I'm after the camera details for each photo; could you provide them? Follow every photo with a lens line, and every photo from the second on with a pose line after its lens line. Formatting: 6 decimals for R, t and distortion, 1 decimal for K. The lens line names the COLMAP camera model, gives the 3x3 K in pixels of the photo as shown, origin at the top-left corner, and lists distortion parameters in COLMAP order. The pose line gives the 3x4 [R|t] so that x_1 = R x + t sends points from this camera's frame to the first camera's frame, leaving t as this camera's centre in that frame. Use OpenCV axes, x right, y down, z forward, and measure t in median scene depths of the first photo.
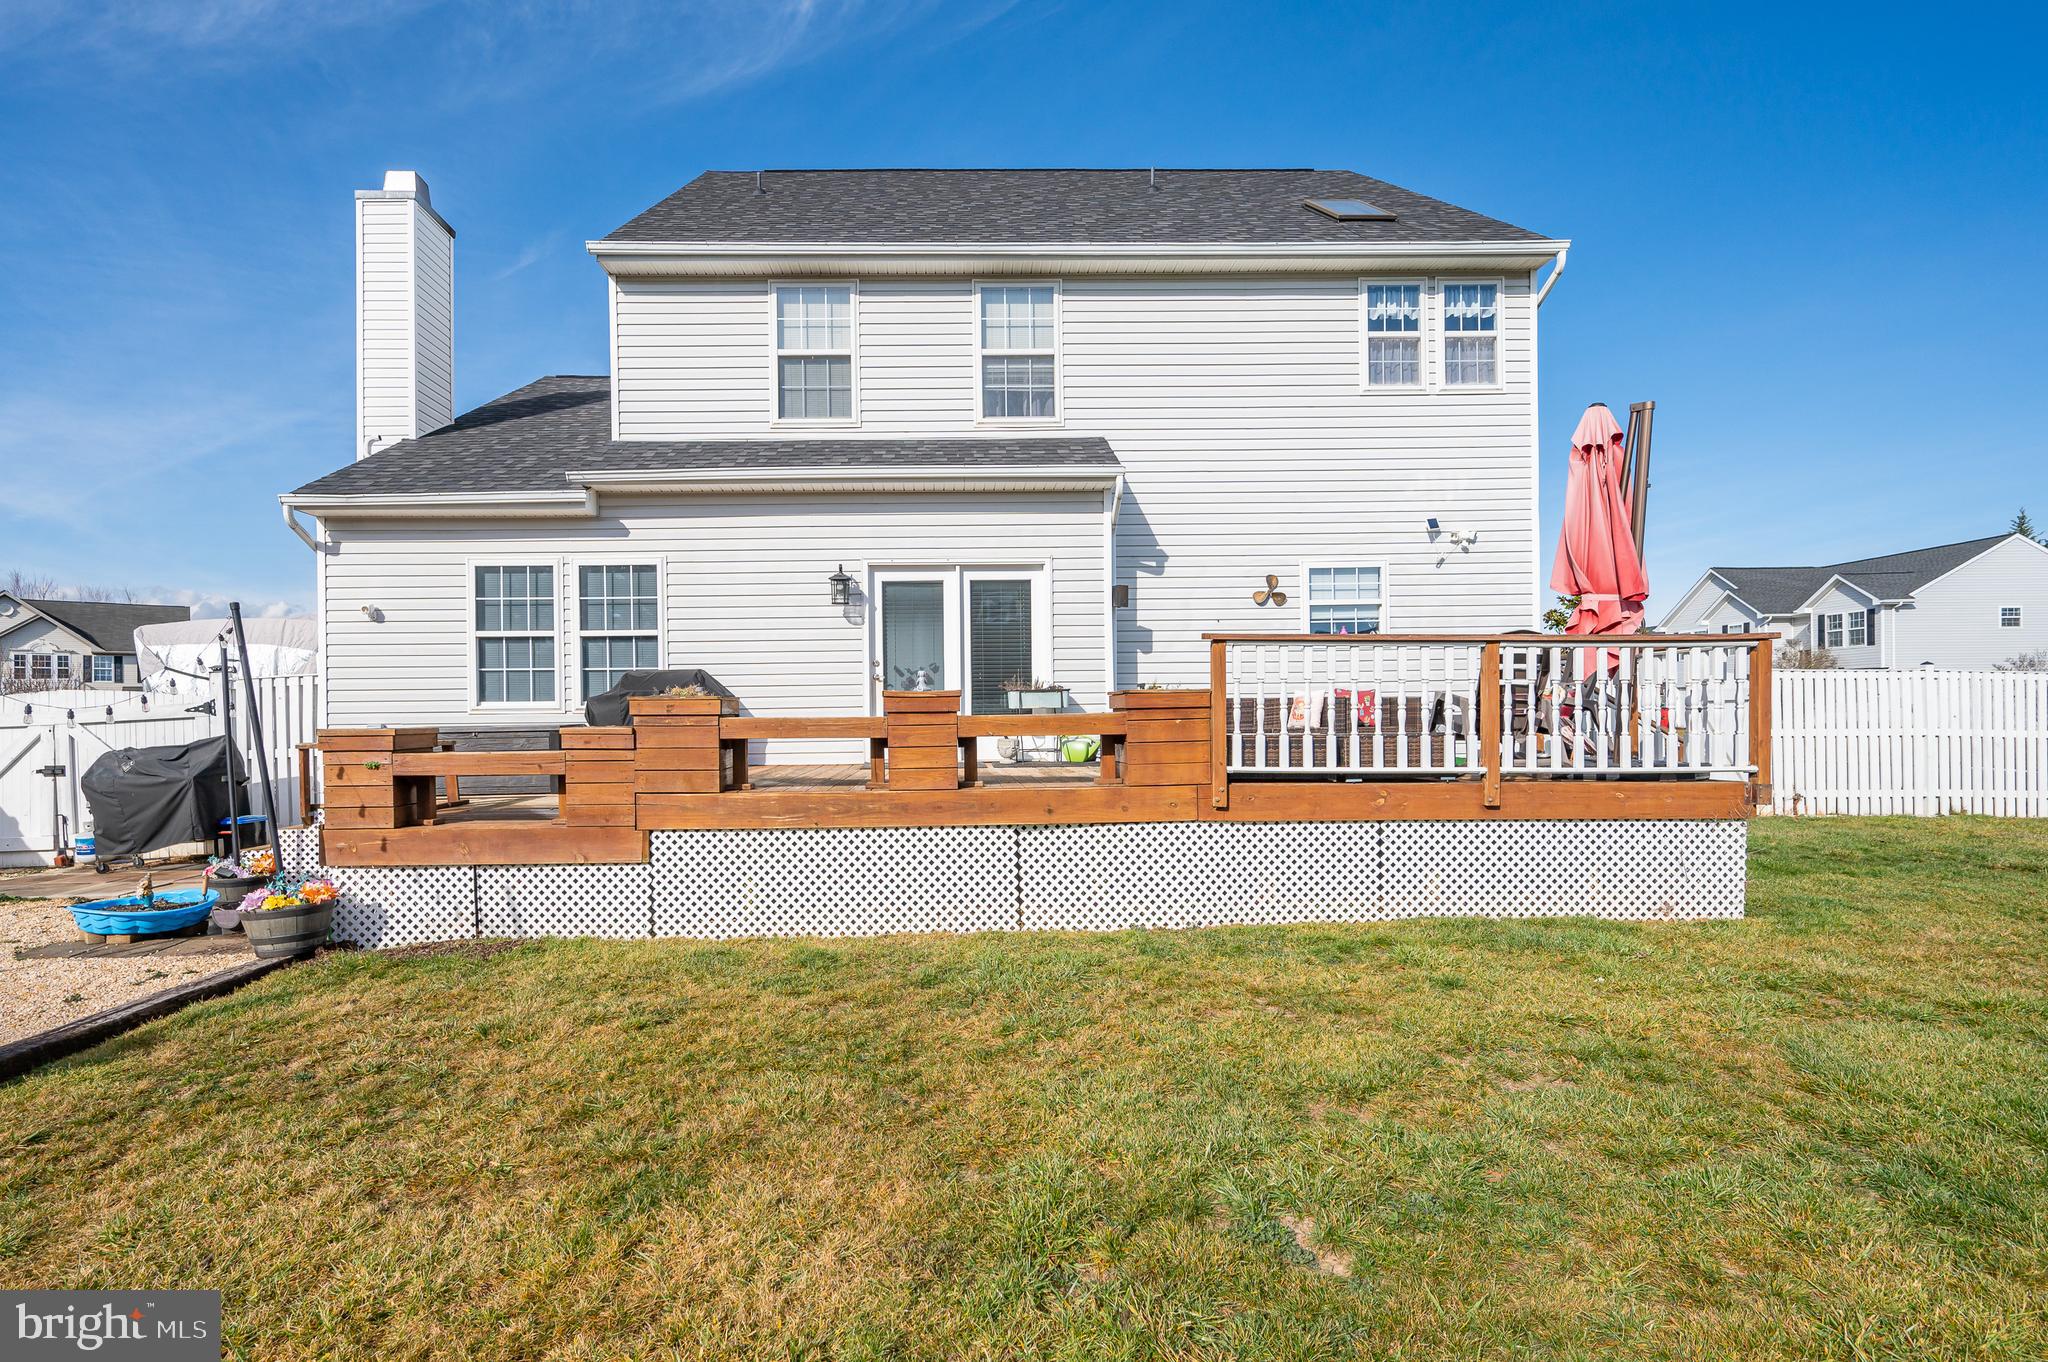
lens RADIAL K [[1024.3, 0, 946.1], [0, 1024.3, 722.4], [0, 0, 1]] dist [-0.002380, 0.000226]
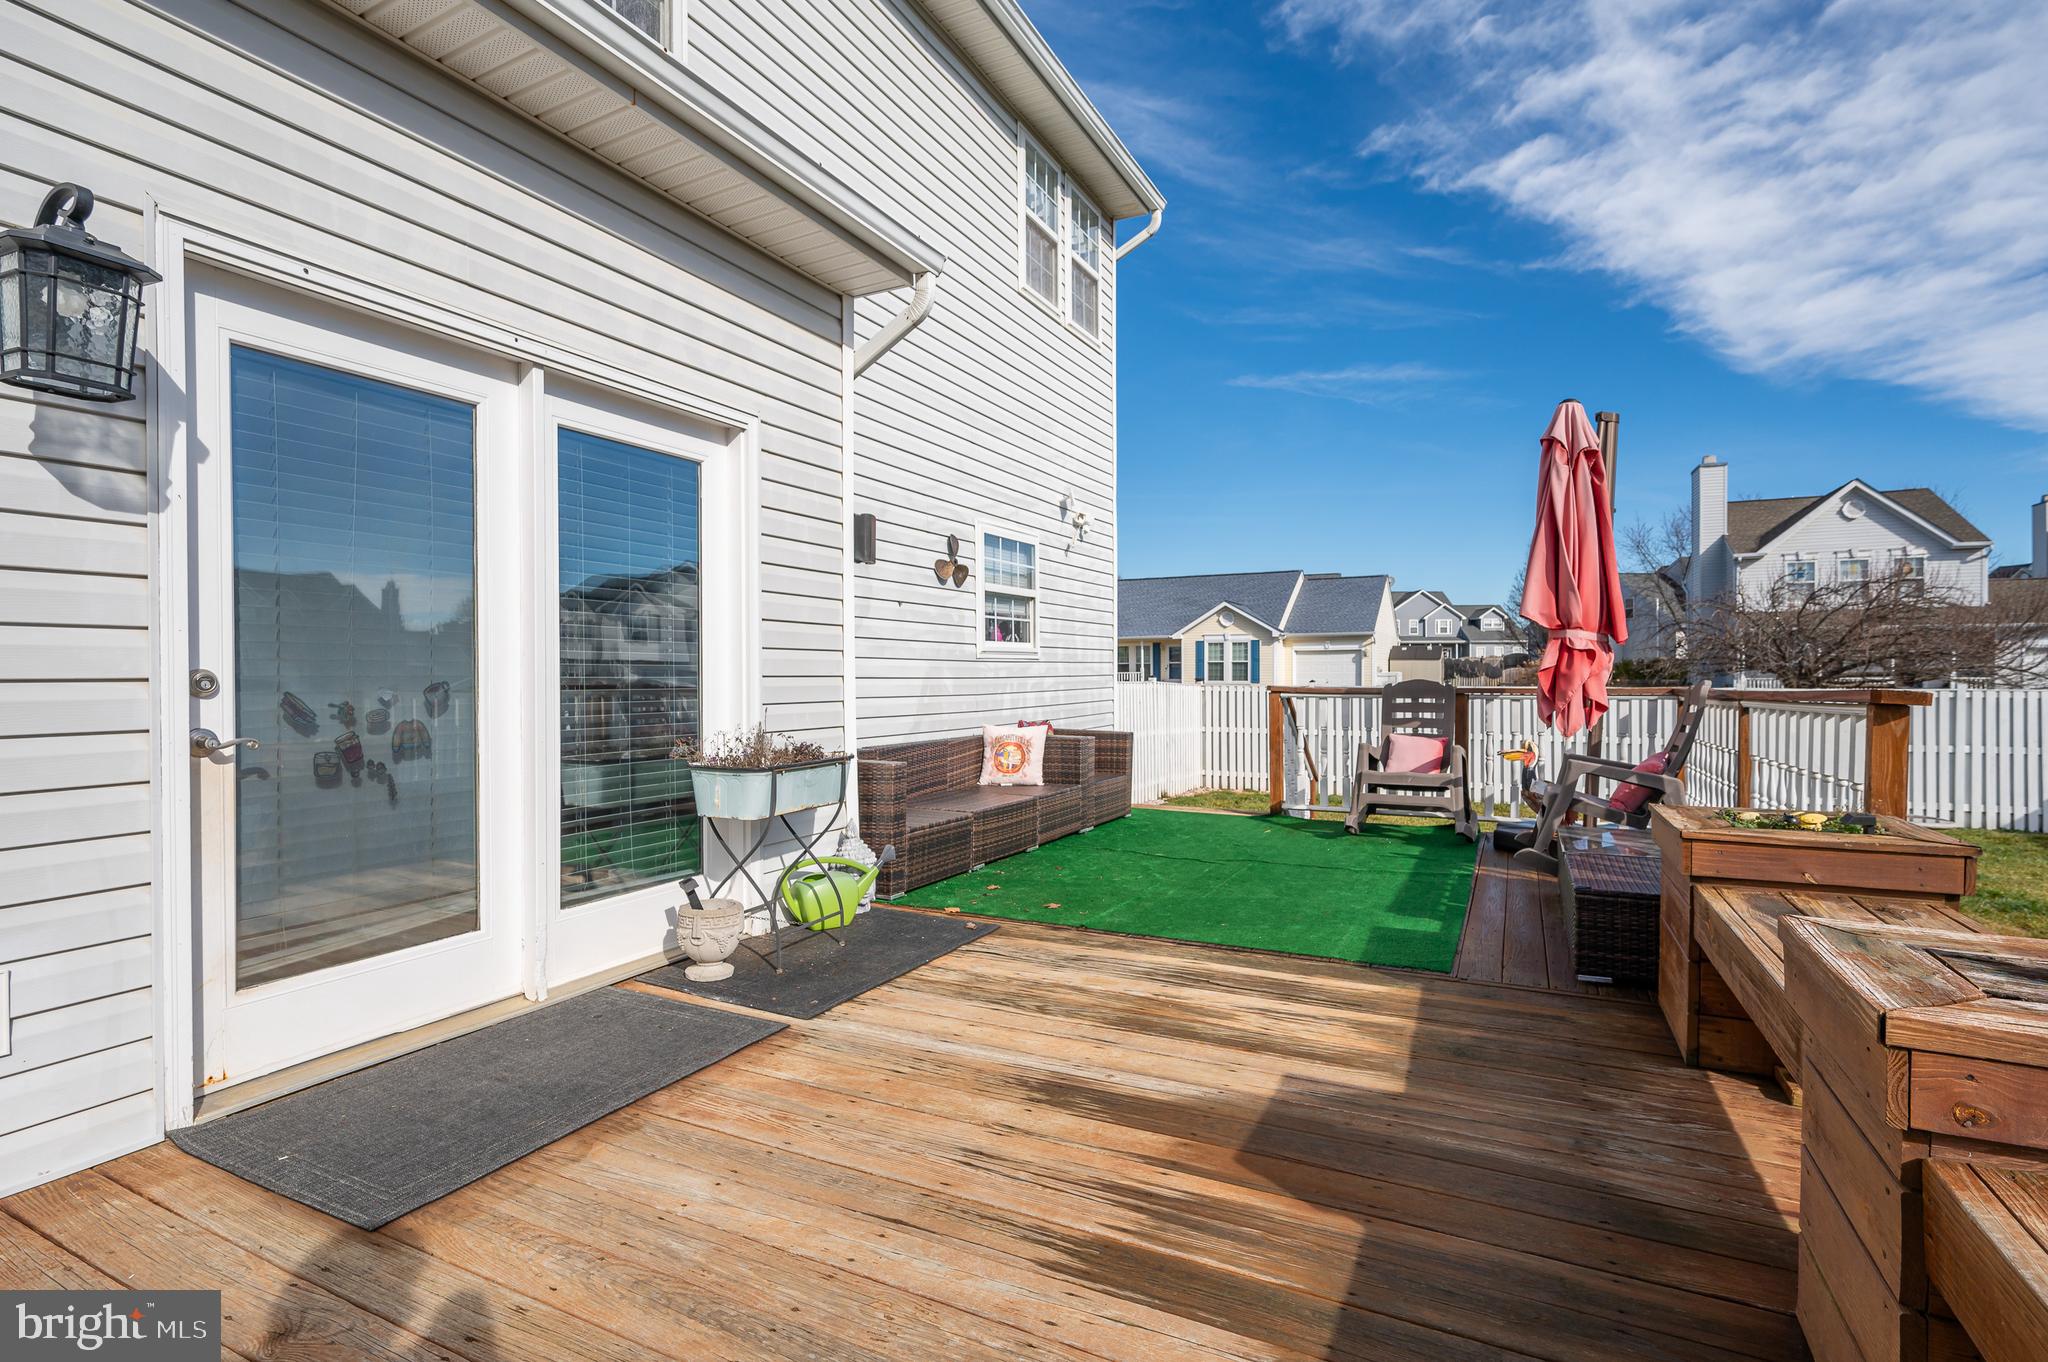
lens RADIAL K [[968.5, 0, 1045.0], [0, 968.5, 684.0], [0, 0, 1]] dist [0.000052, 0.000252]
pose [[0.456740, 0.002815, 0.889596, -0.179933], [-0.001634, 0.999996, -0.002326, -0.057868], [-0.889599, -0.000391, 0.456742, 0.734775]]
